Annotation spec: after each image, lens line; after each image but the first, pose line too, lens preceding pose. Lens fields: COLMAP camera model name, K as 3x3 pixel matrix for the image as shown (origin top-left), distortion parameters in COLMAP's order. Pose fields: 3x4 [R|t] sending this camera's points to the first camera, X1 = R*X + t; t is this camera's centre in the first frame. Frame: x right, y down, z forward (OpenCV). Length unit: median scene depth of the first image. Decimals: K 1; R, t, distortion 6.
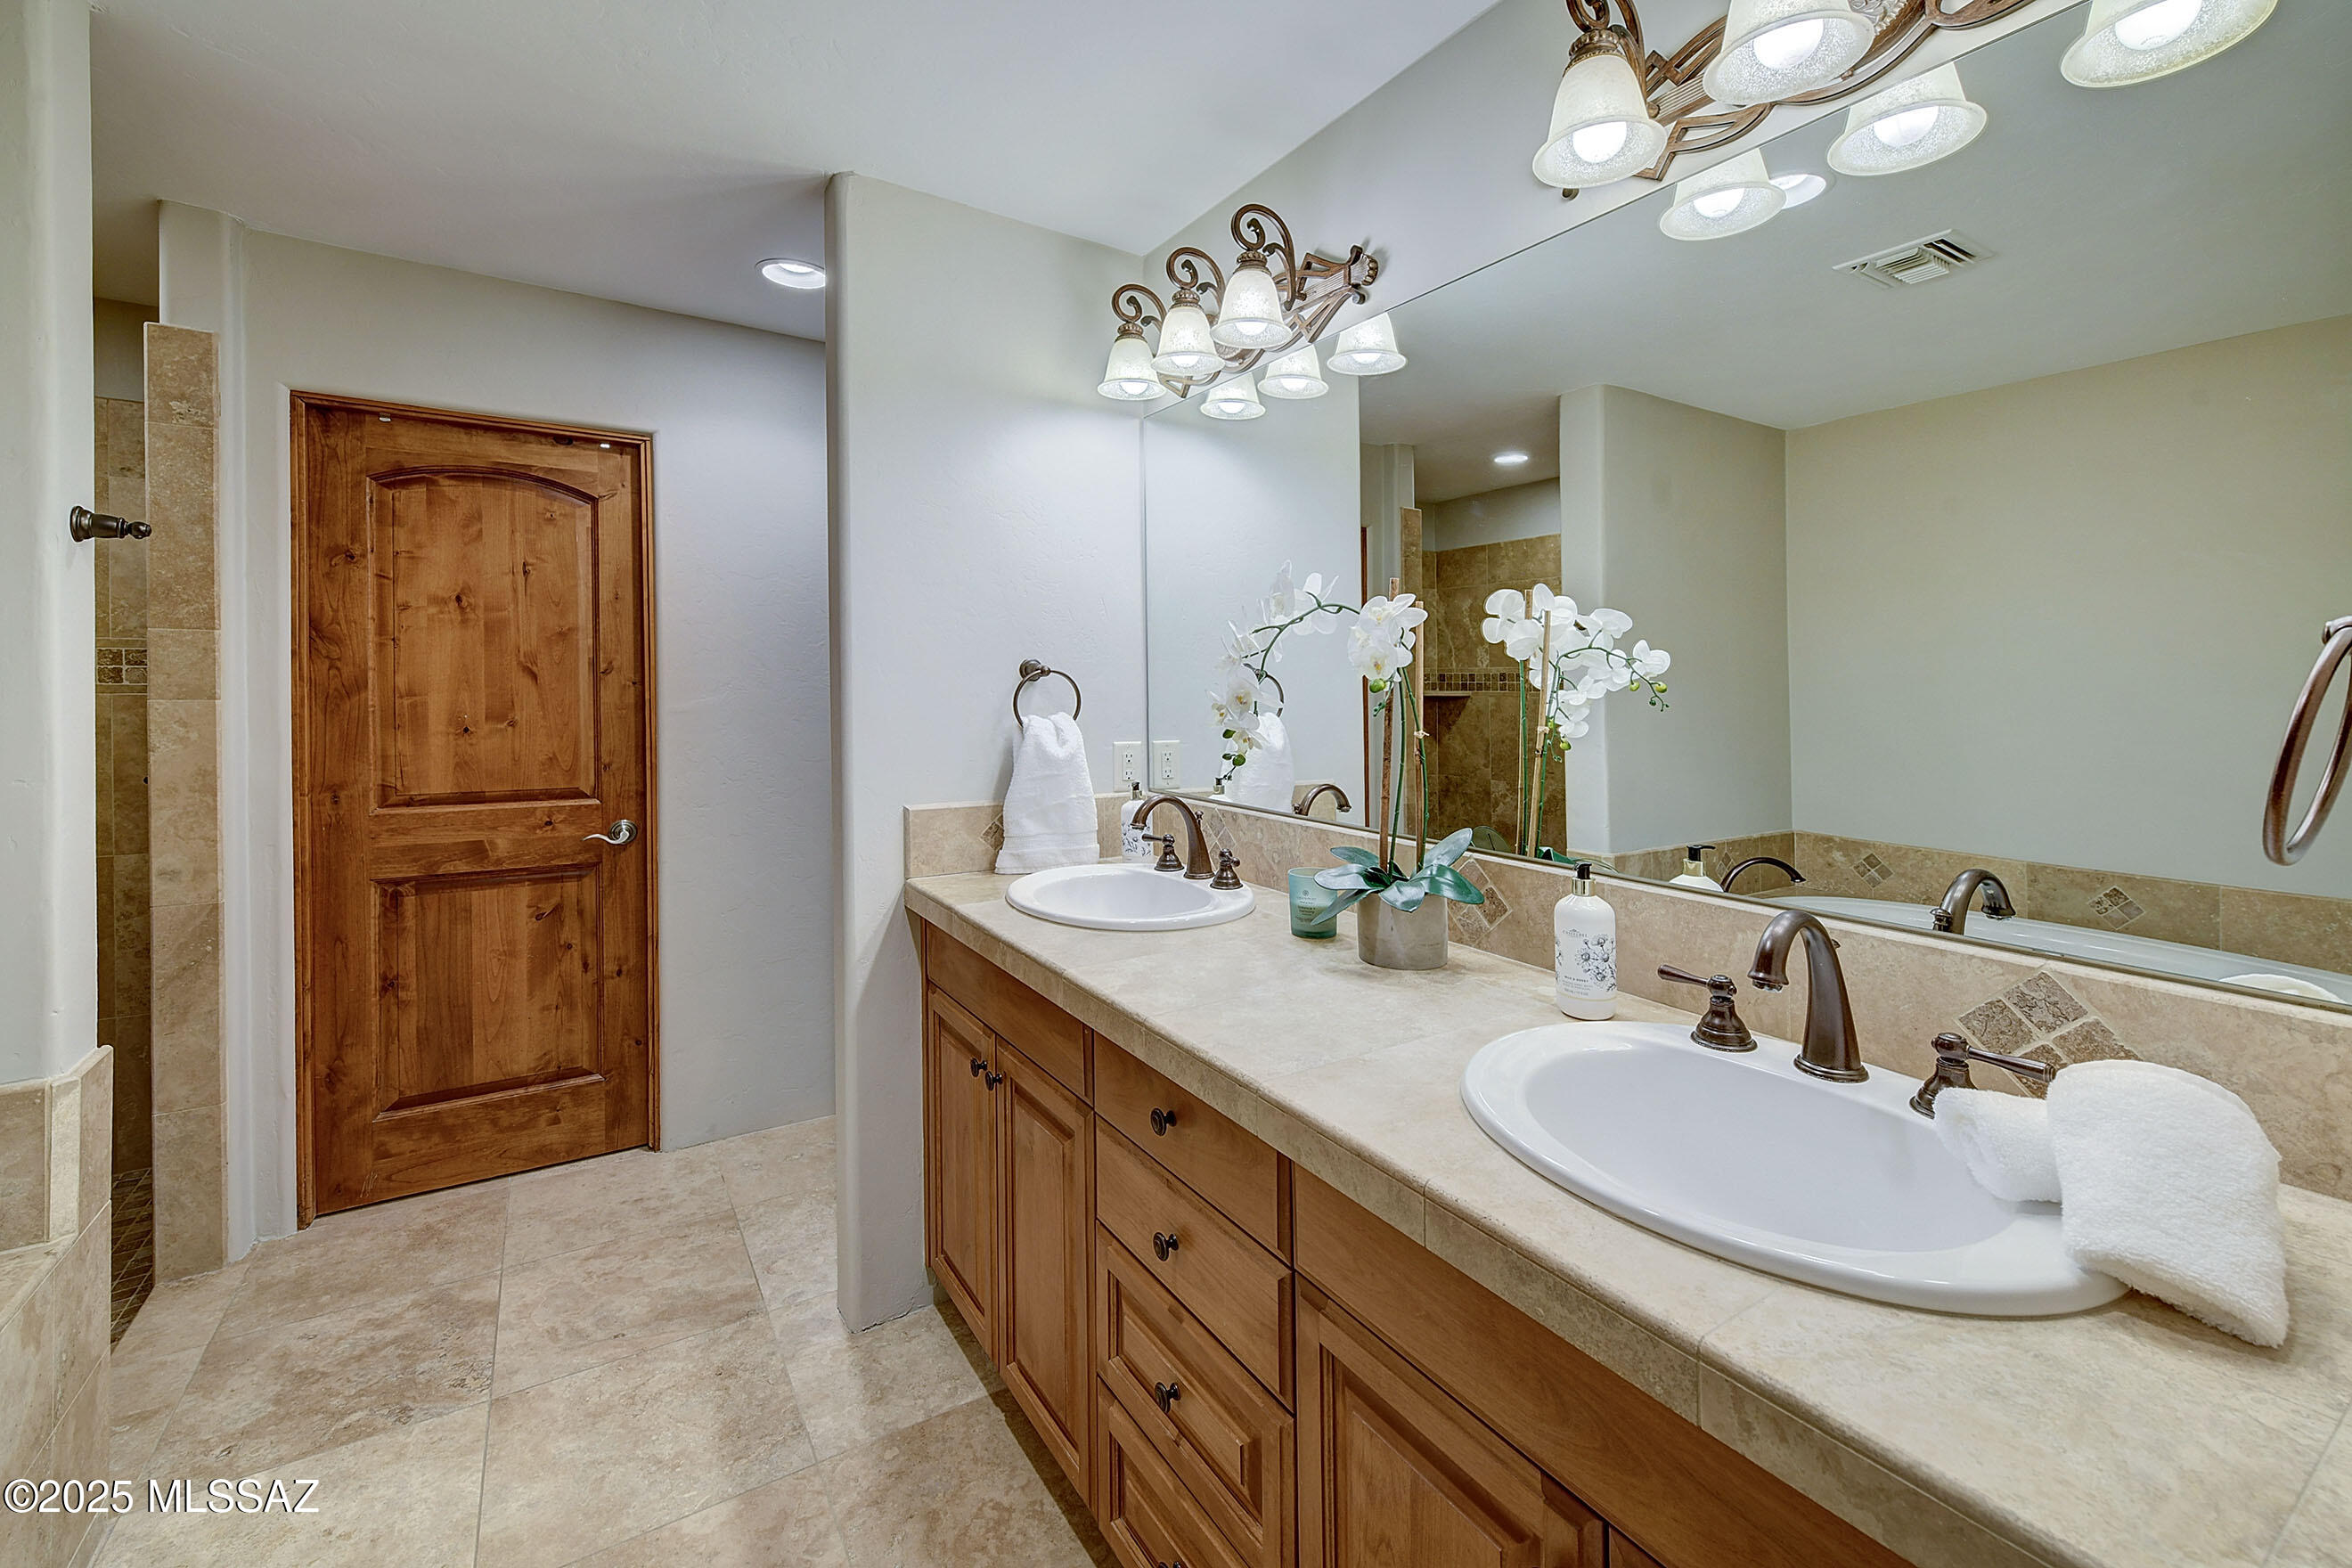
lens RADIAL K [[967.2, 0, 1173.6], [0, 967.2, 683.2], [0, 0, 1]] dist [-0.000423, -0.000107]
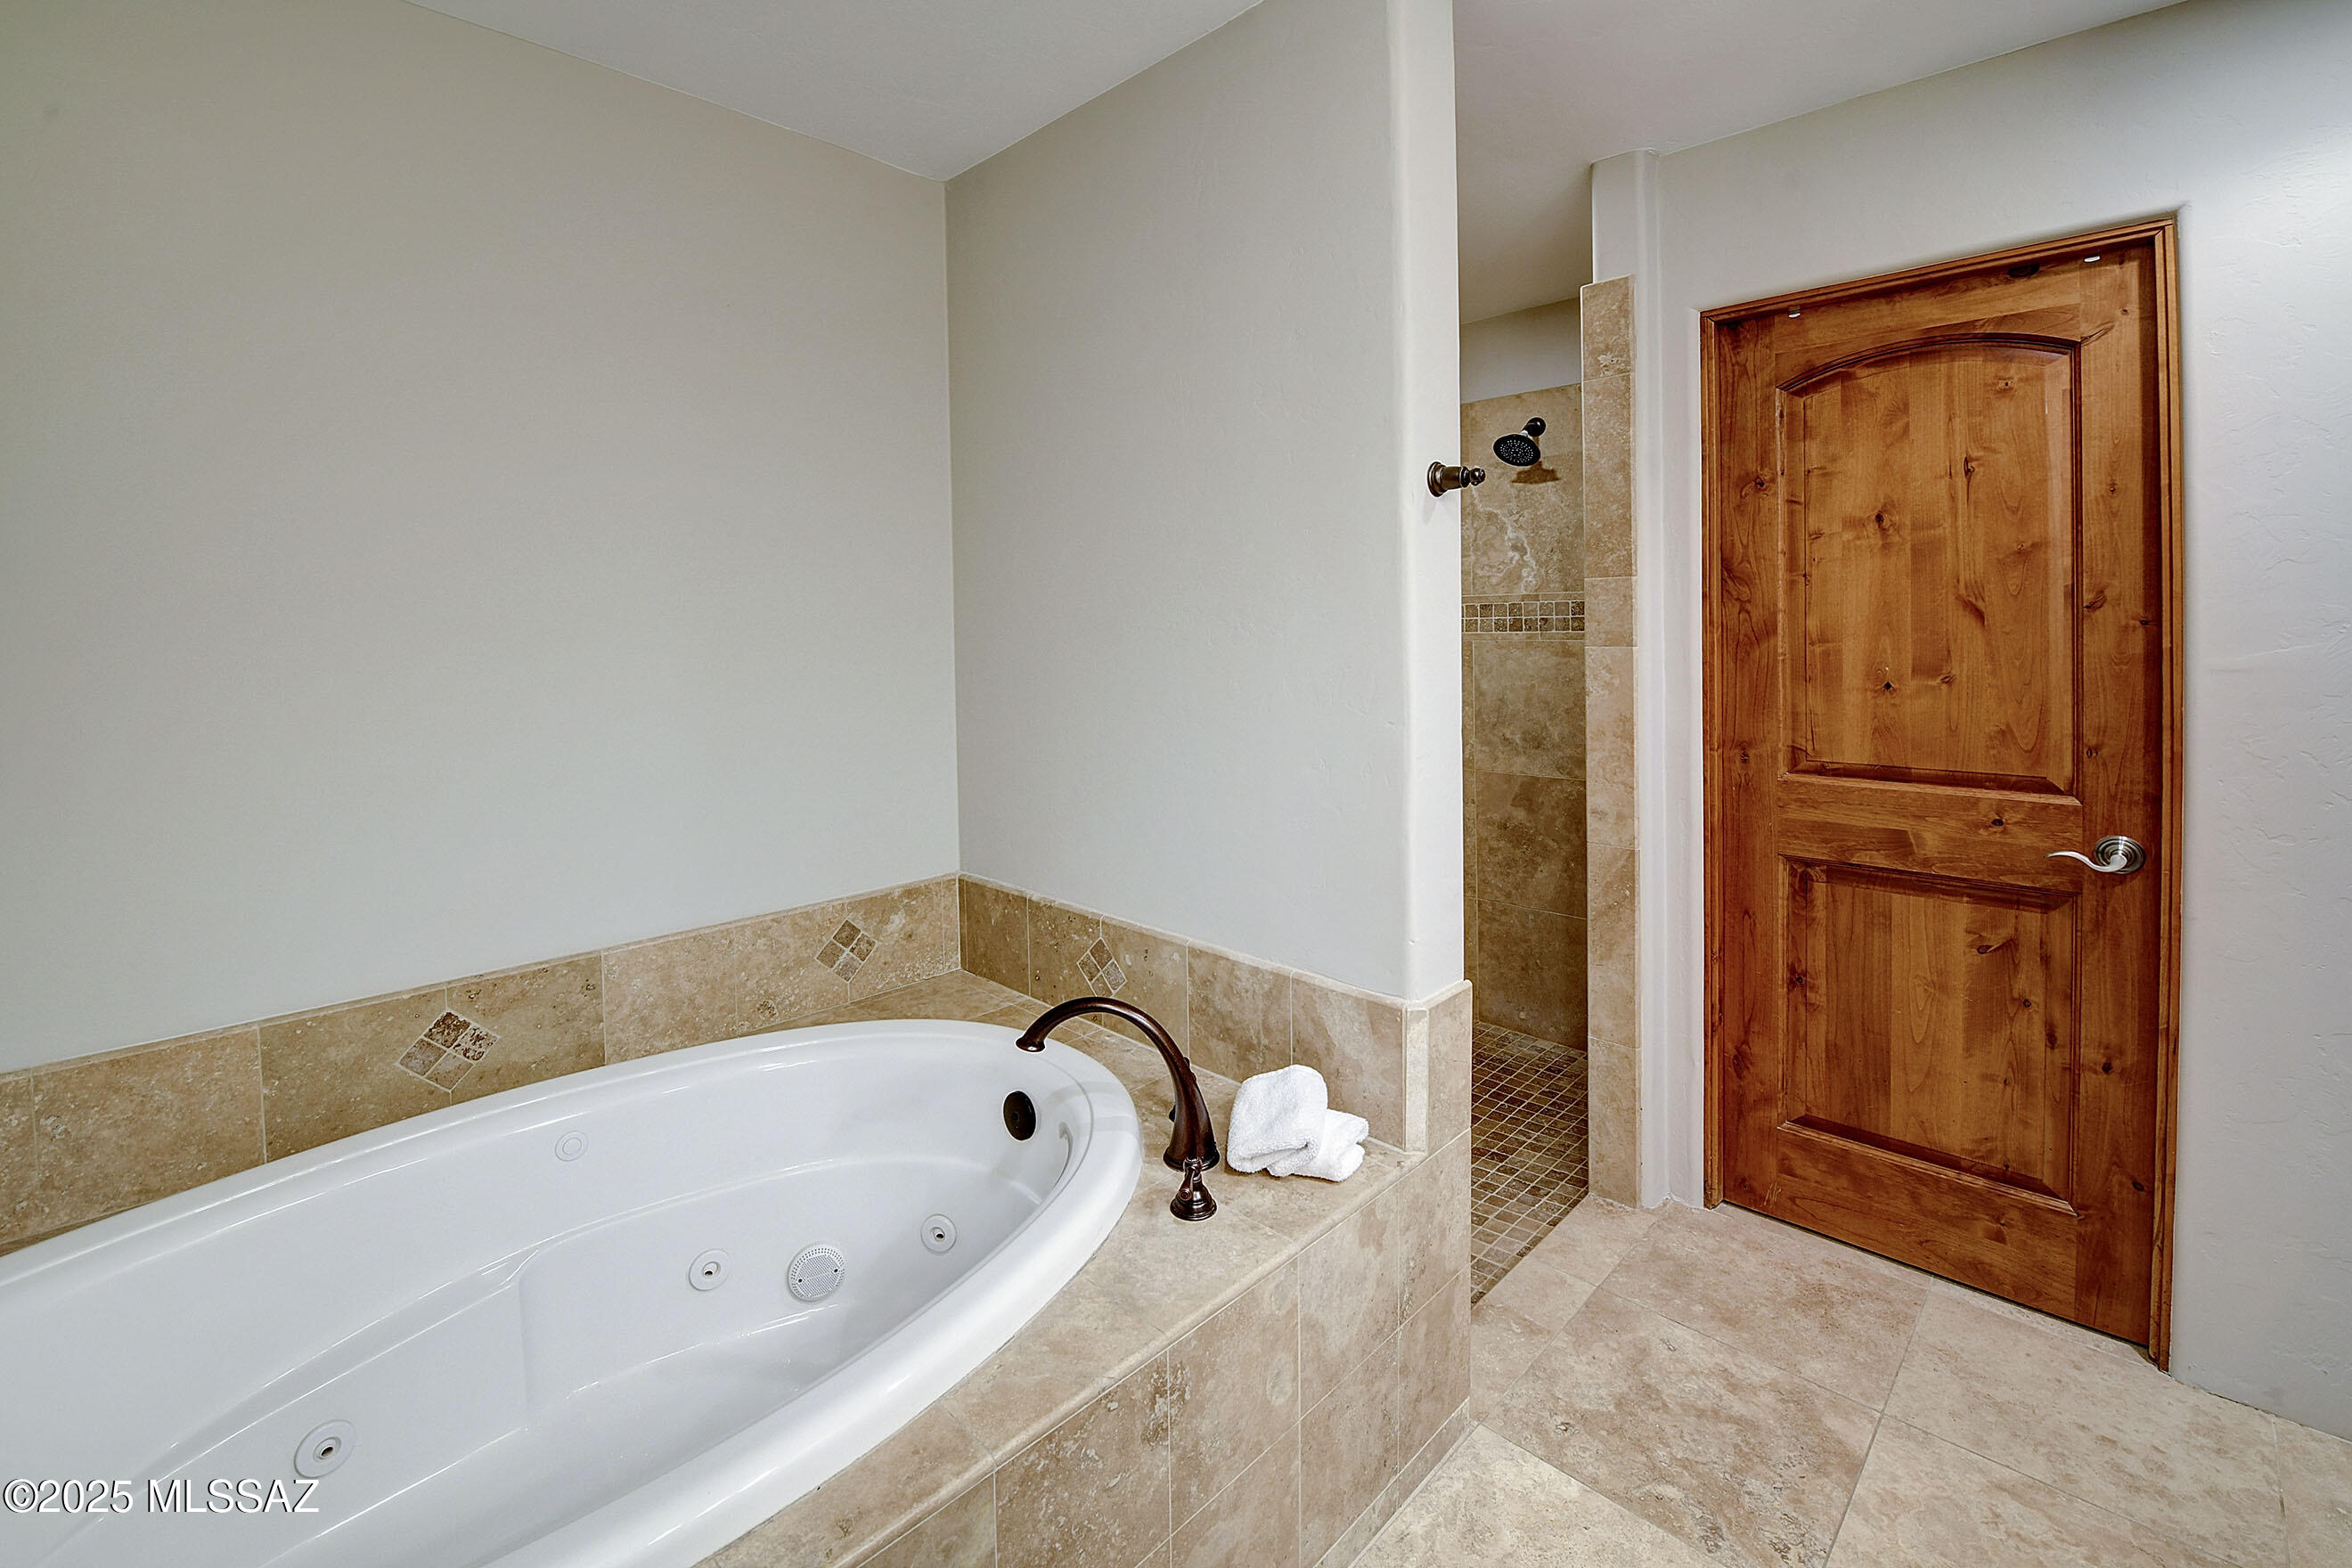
lens RADIAL K [[1000.8, 0, 1173.2], [0, 1000.8, 665.1], [0, 0, 1]] dist [-0.017943, -0.002436]
pose [[0.214923, 0.024793, -0.976316, -0.077820], [0.014796, 0.999480, 0.028638, 0.000014], [0.976519, -0.020601, 0.214444, 0.272171]]
